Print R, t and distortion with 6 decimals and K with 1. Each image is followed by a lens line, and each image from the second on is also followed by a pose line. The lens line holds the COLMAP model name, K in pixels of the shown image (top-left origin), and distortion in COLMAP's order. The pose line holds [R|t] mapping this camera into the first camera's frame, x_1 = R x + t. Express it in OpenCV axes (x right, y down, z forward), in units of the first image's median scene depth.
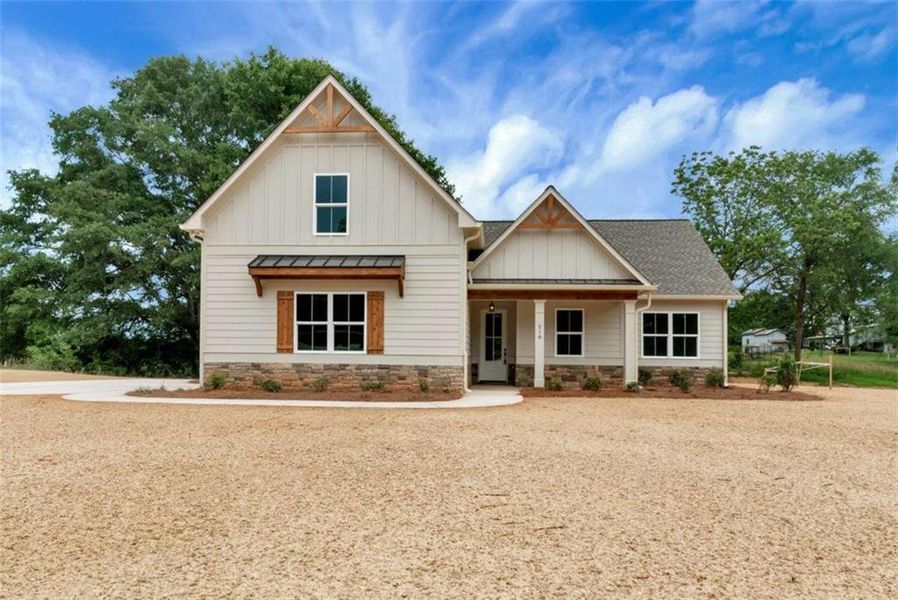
lens RADIAL K [[636.3, 0, 448.6], [0, 636.3, 363.4], [0, 0, 1]] dist [0.004894, -0.000262]
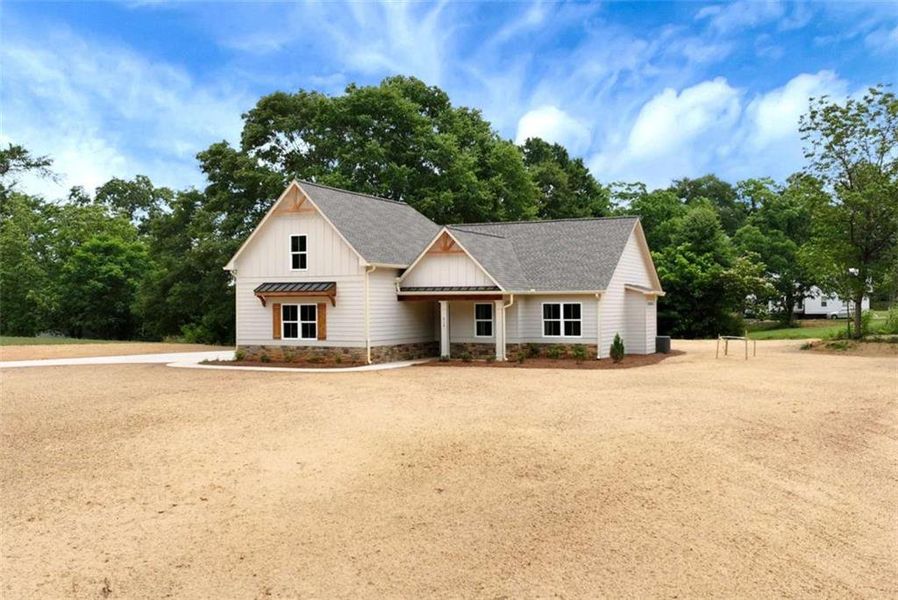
lens RADIAL K [[919.6, 0, 536.3], [0, 919.6, 301.3], [0, 0, 1]] dist [-0.098659, -0.001722]
pose [[0.958905, -0.017160, -0.283209, 1.112293], [0.013770, 0.999808, -0.013958, -0.075469], [0.283394, 0.009485, 0.958957, -1.161398]]
